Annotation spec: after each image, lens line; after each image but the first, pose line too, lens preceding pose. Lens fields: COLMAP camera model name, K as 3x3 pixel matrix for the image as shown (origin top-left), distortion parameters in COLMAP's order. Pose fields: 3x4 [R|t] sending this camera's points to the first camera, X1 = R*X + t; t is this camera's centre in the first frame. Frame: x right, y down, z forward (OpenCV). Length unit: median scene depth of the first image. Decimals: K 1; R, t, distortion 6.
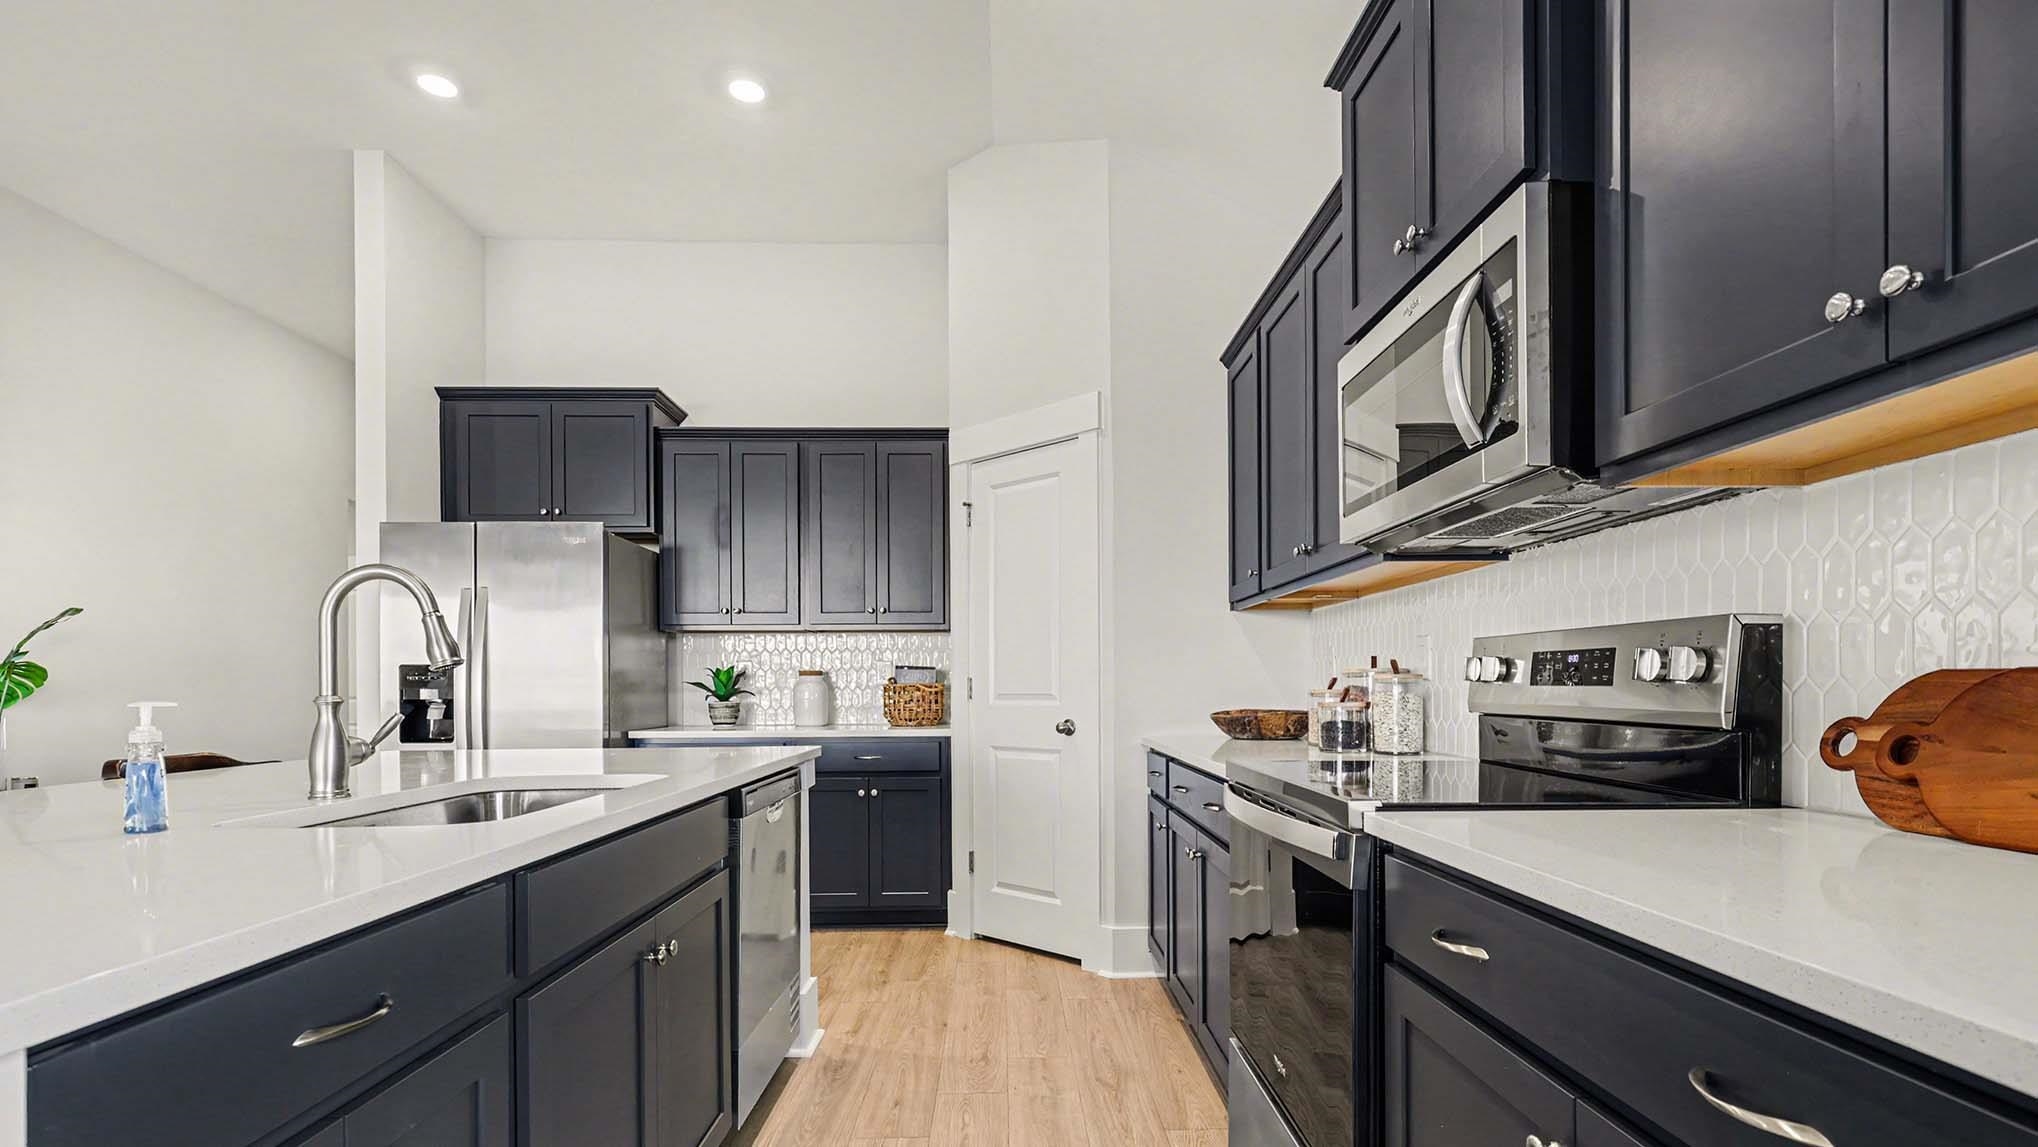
lens RADIAL K [[925.7, 0, 1026.7], [0, 925.7, 686.5], [0, 0, 1]] dist [-0.005245, -0.000241]
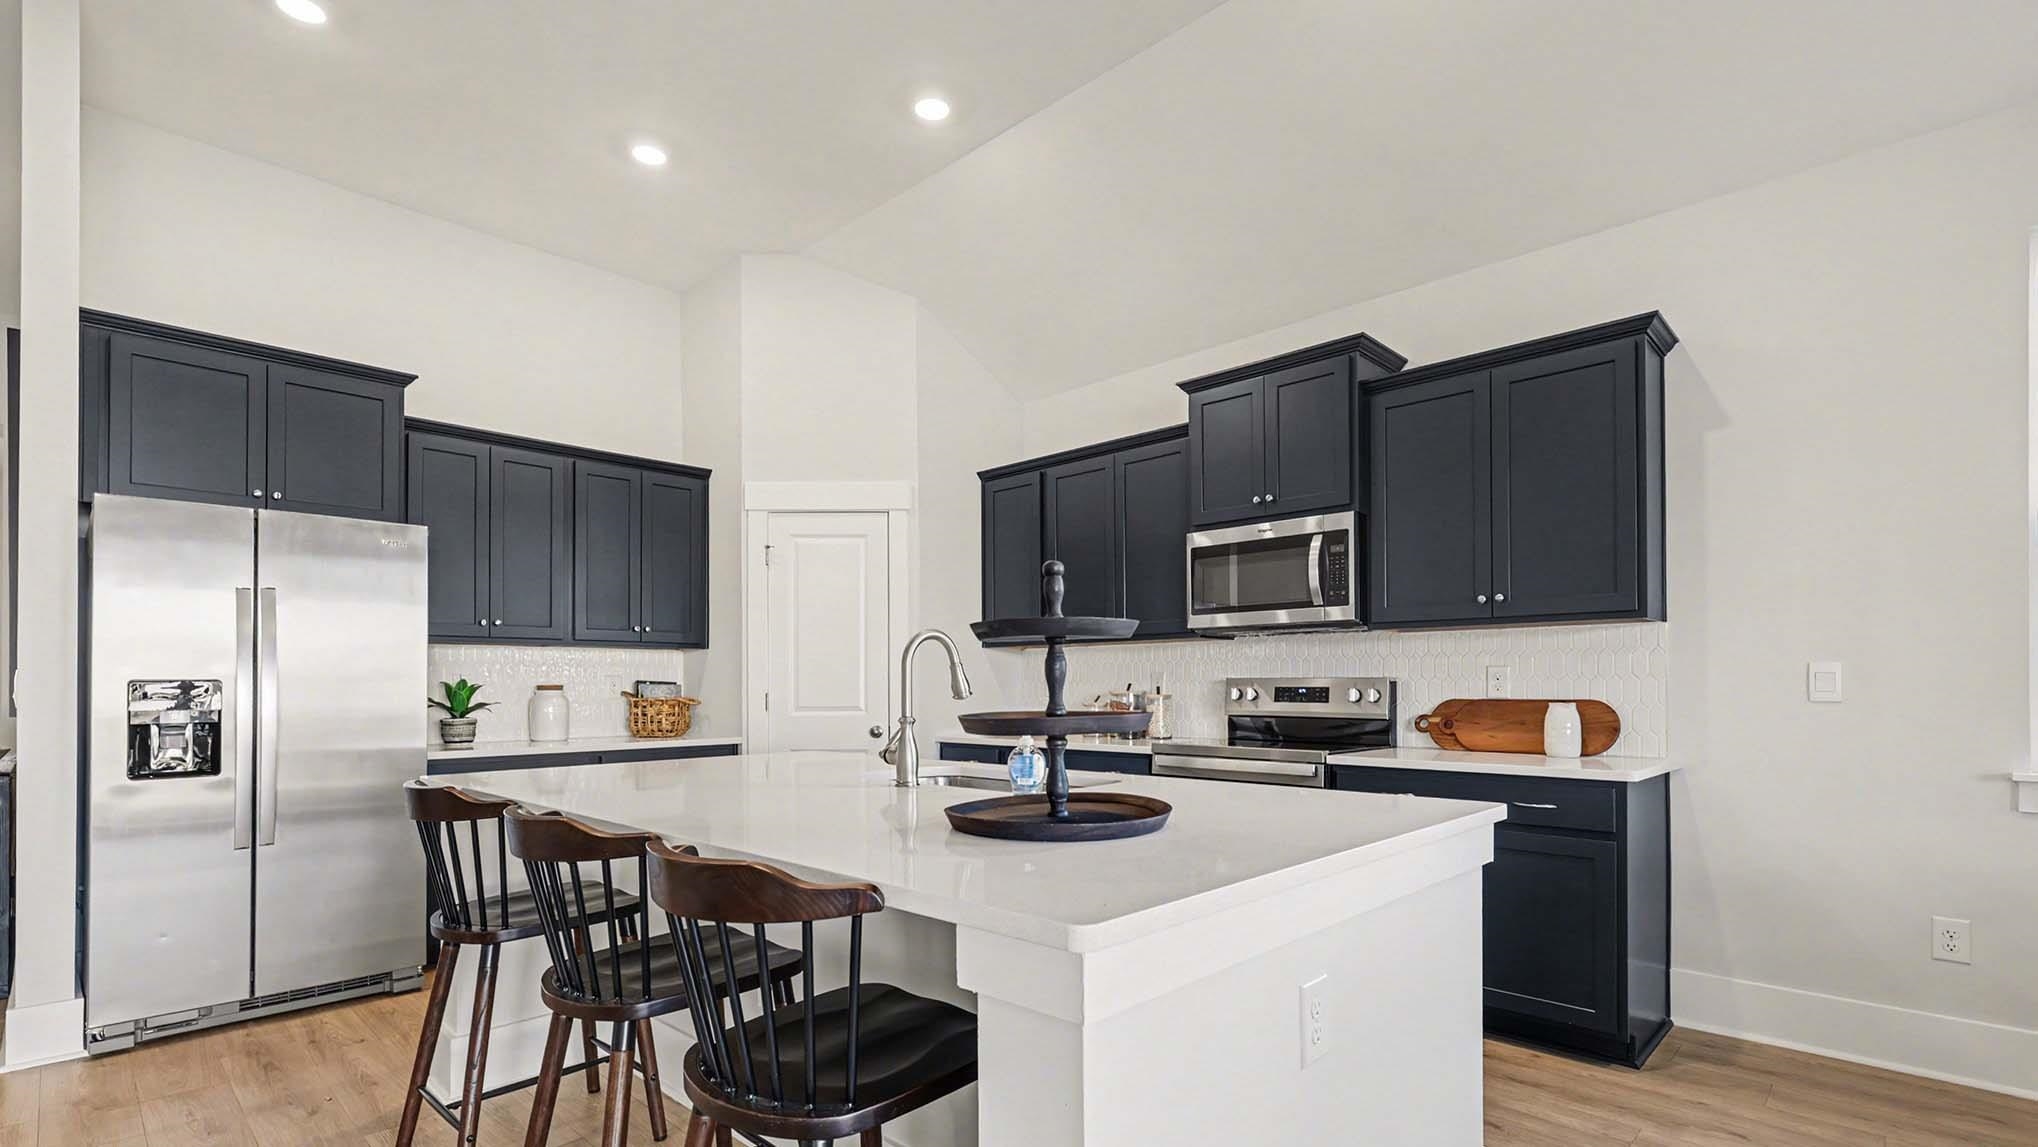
lens RADIAL K [[925.7, 0, 1026.7], [0, 925.7, 686.5], [0, 0, 1]] dist [-0.005245, -0.000241]
pose [[0.725004, 0.004698, 0.688729, -0.578757], [-0.000550, 0.999980, -0.006243, -0.010417], [-0.688744, 0.004148, 0.724992, -0.076269]]
